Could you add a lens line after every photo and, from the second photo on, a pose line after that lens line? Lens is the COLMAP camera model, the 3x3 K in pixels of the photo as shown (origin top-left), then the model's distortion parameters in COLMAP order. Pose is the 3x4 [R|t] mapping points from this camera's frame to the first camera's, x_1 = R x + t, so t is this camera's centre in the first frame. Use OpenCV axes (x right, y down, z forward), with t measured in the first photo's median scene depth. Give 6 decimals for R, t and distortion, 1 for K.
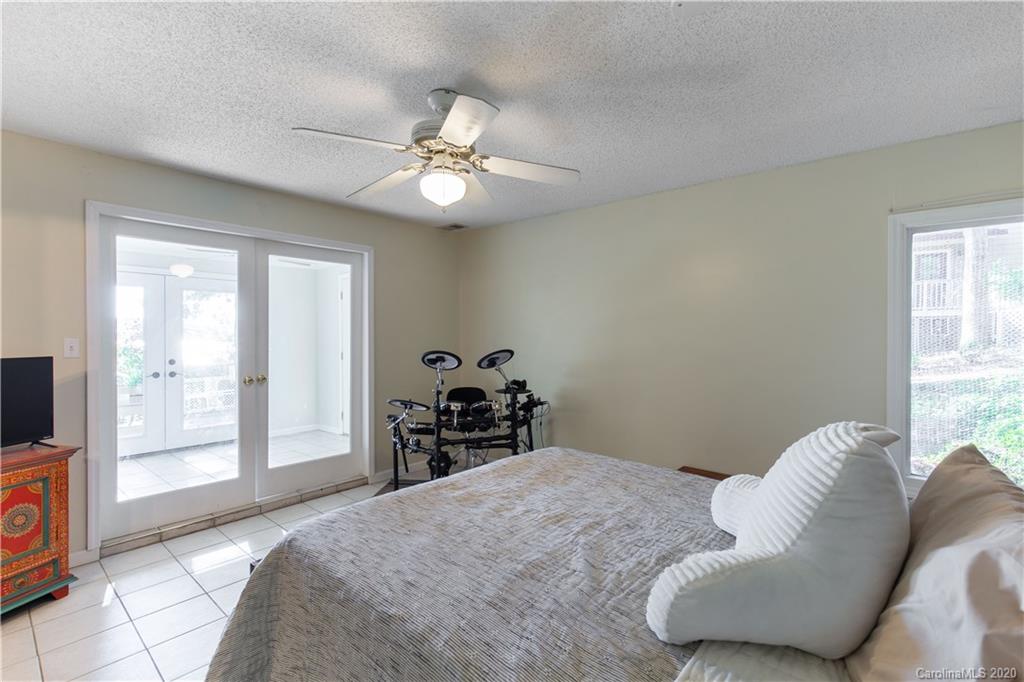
lens RADIAL K [[466.9, 0, 513.7], [0, 466.9, 340.4], [0, 0, 1]] dist [0.002467, 0.000146]
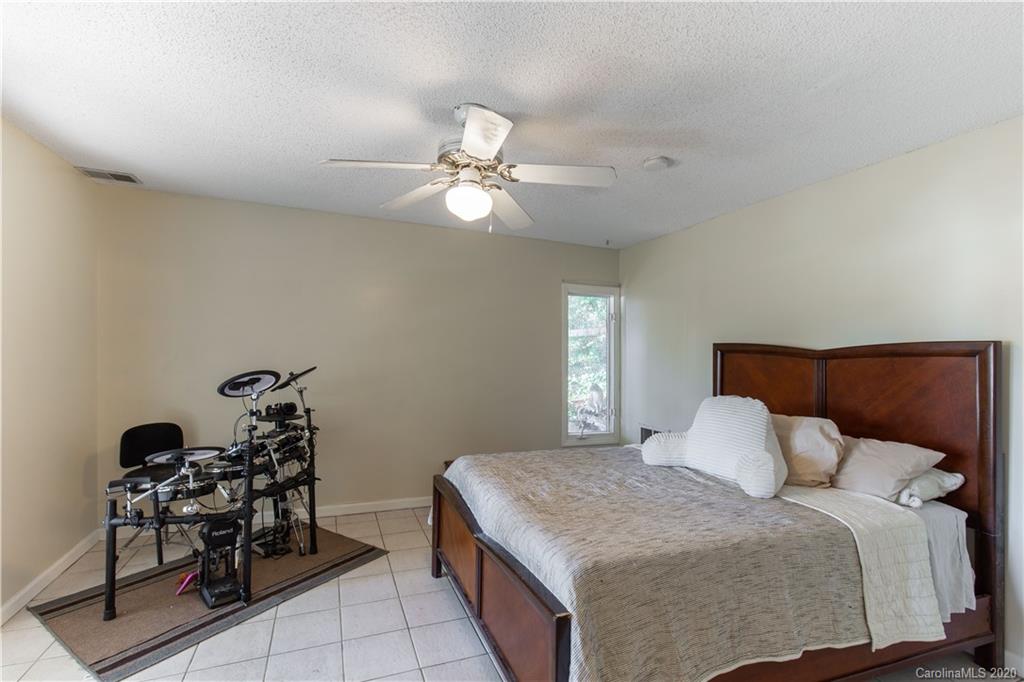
lens RADIAL K [[466.9, 0, 515.8], [0, 466.9, 345.3], [0, 0, 1]] dist [0.002467, 0.000146]
pose [[0.451722, 0.019779, 0.891939, -1.147694], [-0.012781, 0.999795, -0.015697, -0.018097], [-0.892067, -0.004309, 0.451883, 0.555201]]
